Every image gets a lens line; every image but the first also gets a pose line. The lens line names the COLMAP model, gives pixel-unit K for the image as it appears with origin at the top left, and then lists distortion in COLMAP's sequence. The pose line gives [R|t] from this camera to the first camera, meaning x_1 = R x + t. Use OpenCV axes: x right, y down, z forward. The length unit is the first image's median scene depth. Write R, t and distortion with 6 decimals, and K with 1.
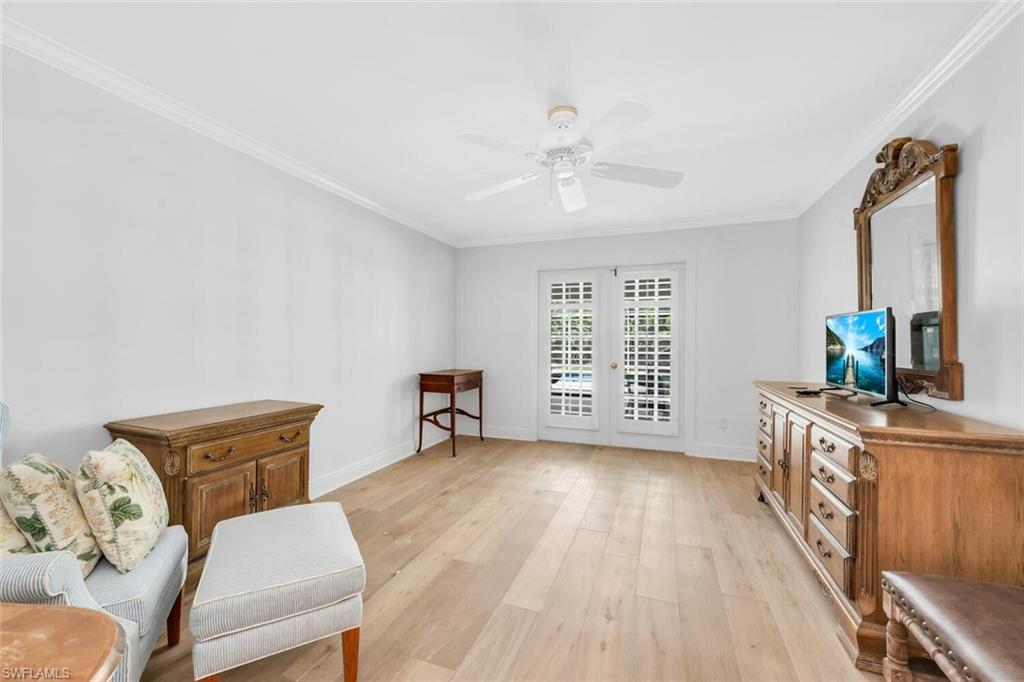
lens RADIAL K [[402.5, 0, 511.7], [0, 402.5, 339.5], [0, 0, 1]] dist [0.000133, -0.000024]
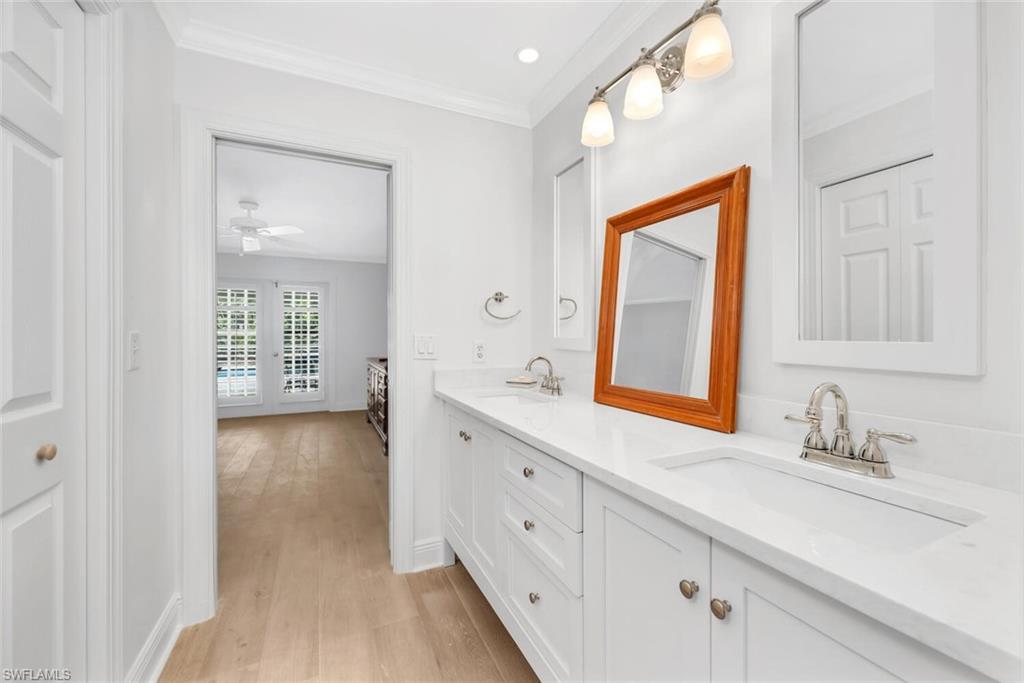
lens RADIAL K [[402.5, 0, 510.7], [0, 402.5, 340.4], [0, 0, 1]] dist [0.000133, -0.000024]
pose [[0.696633, -0.006711, 0.717397, -0.164970], [0.001284, 0.999966, 0.008108, 0.008703], [-0.717427, -0.004727, 0.696618, -0.508309]]
